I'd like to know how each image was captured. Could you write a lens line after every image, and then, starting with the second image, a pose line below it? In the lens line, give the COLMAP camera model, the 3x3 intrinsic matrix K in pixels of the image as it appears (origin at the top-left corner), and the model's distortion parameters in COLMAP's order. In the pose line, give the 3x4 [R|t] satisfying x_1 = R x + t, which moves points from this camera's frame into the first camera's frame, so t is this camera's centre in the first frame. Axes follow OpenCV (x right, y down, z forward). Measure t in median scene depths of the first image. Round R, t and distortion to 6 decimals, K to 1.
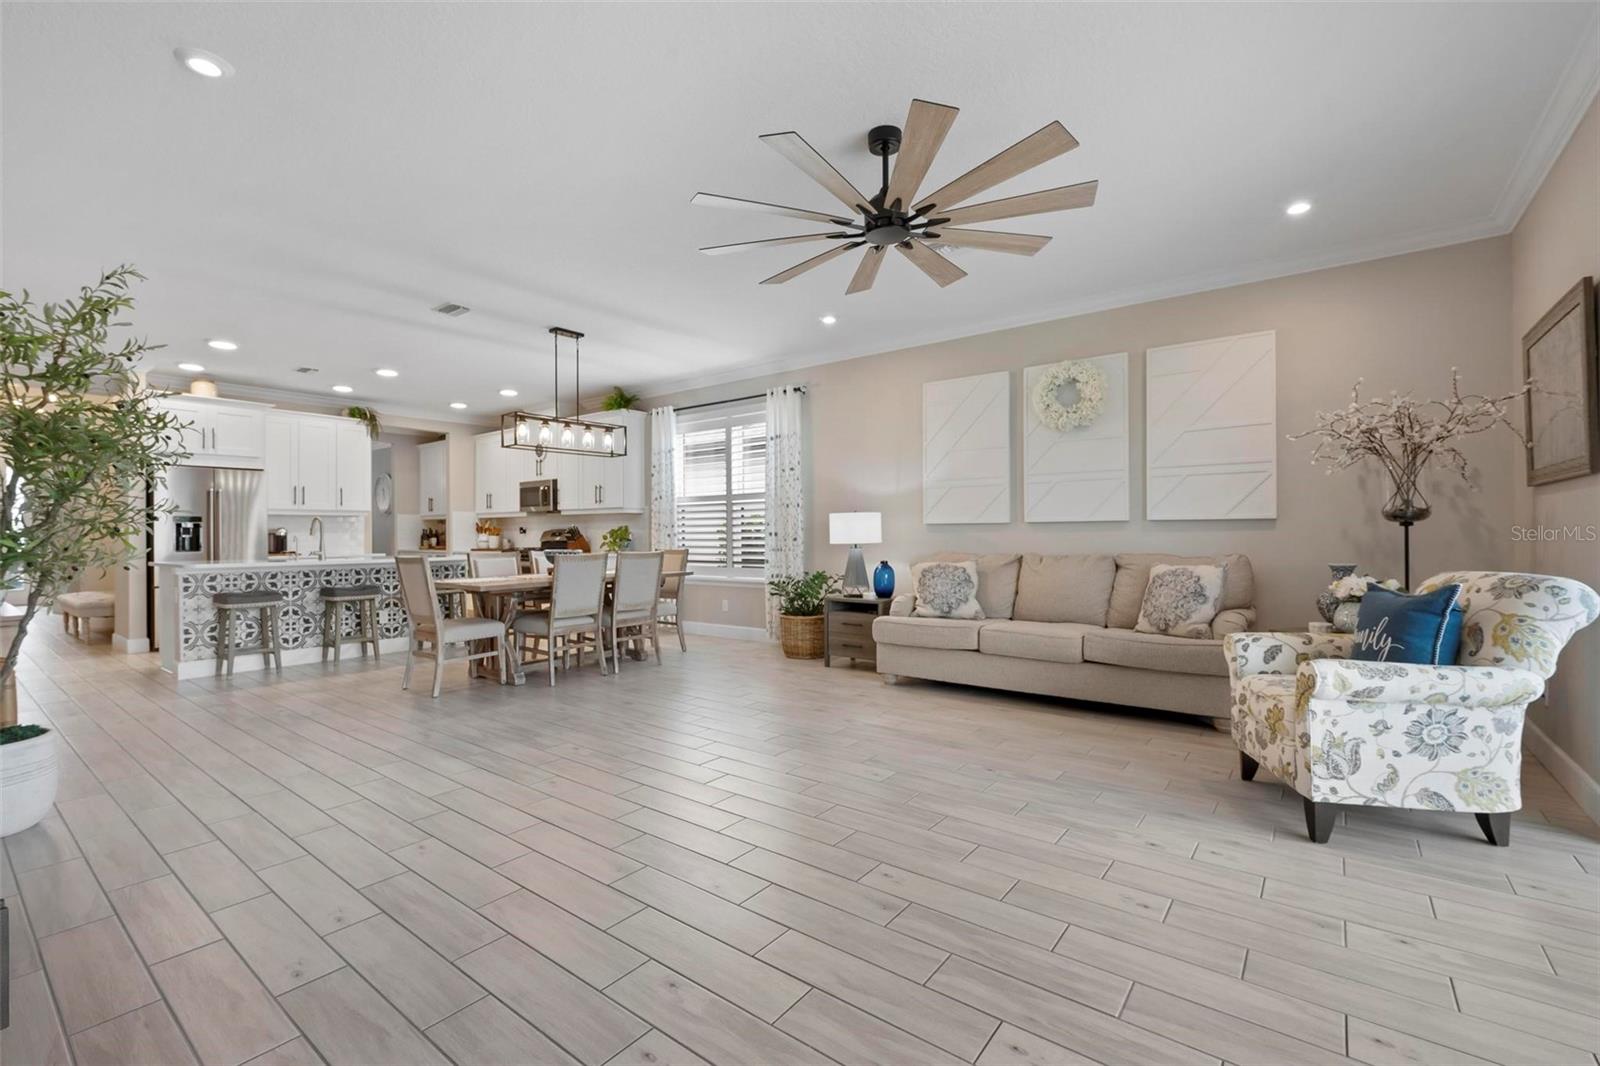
lens RADIAL K [[699.7, 0, 805.9], [0, 699.7, 532.9], [0, 0, 1]] dist [-0.000738, -0.000415]
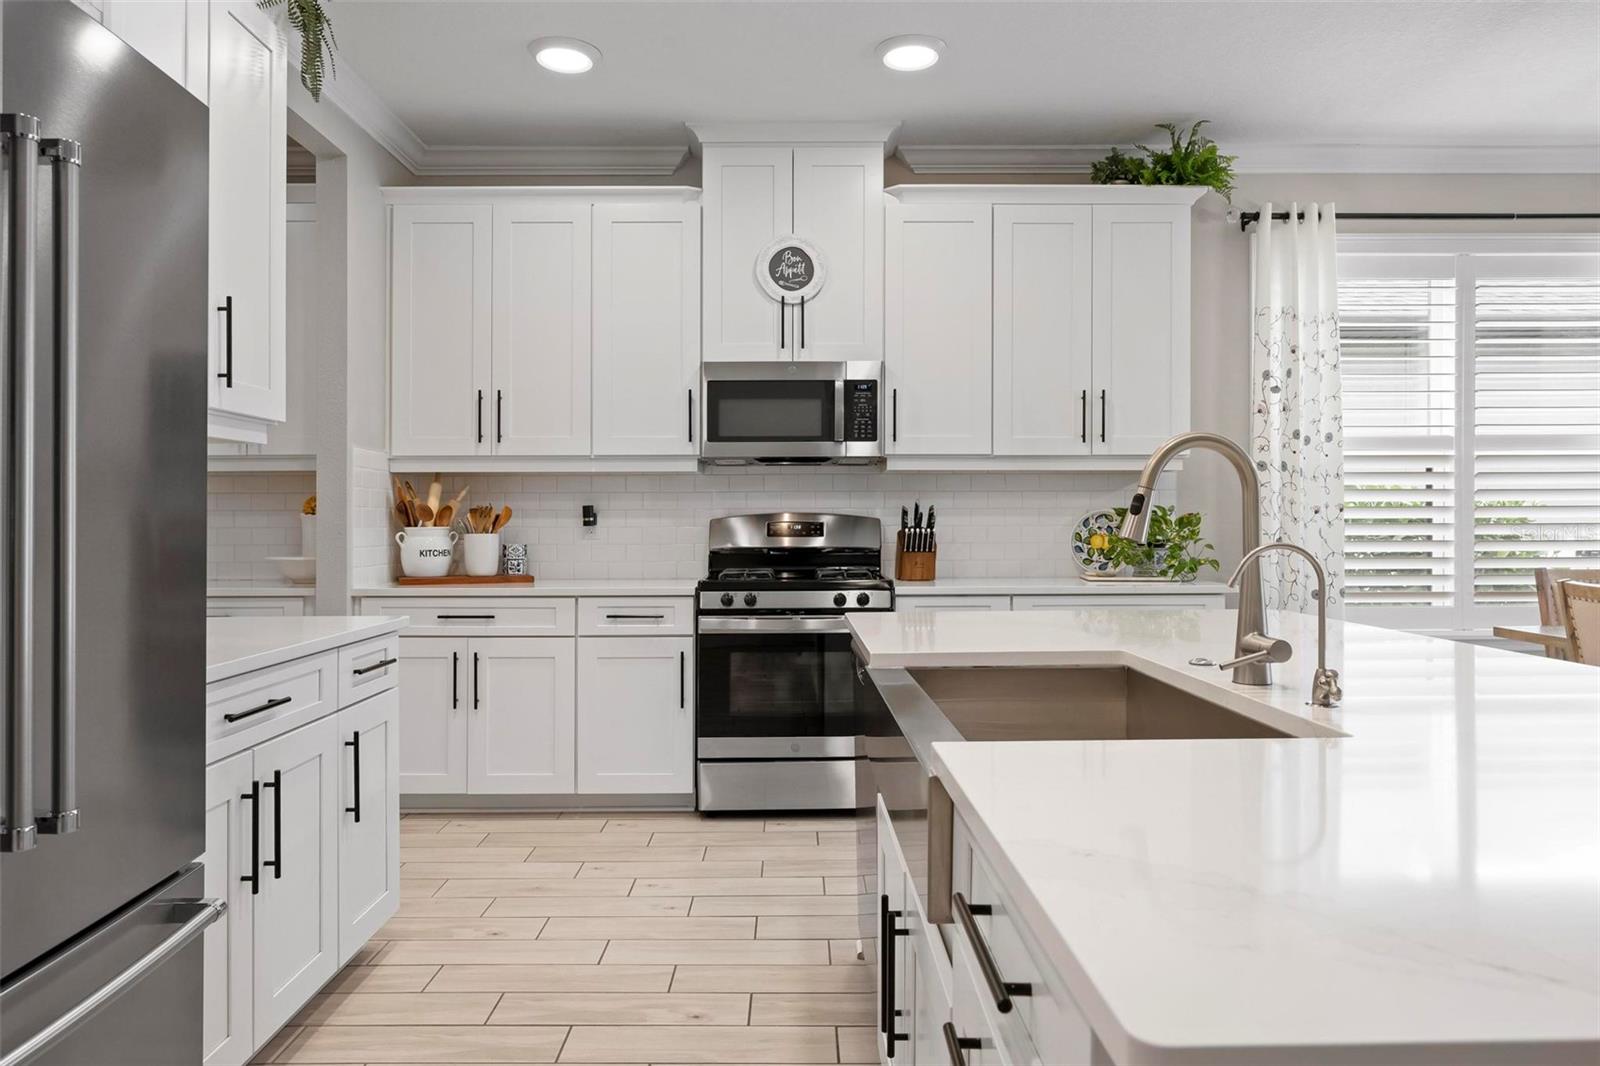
lens RADIAL K [[1021.0, 0, 797.5], [0, 1021.0, 523.0], [0, 0, 1]] dist [-0.001846, -0.000928]
pose [[0.787474, 0.003137, 0.616340, -1.095198], [-0.002907, 0.999995, -0.001375, 0.000189], [-0.616341, -0.000709, 0.787479, 1.025616]]
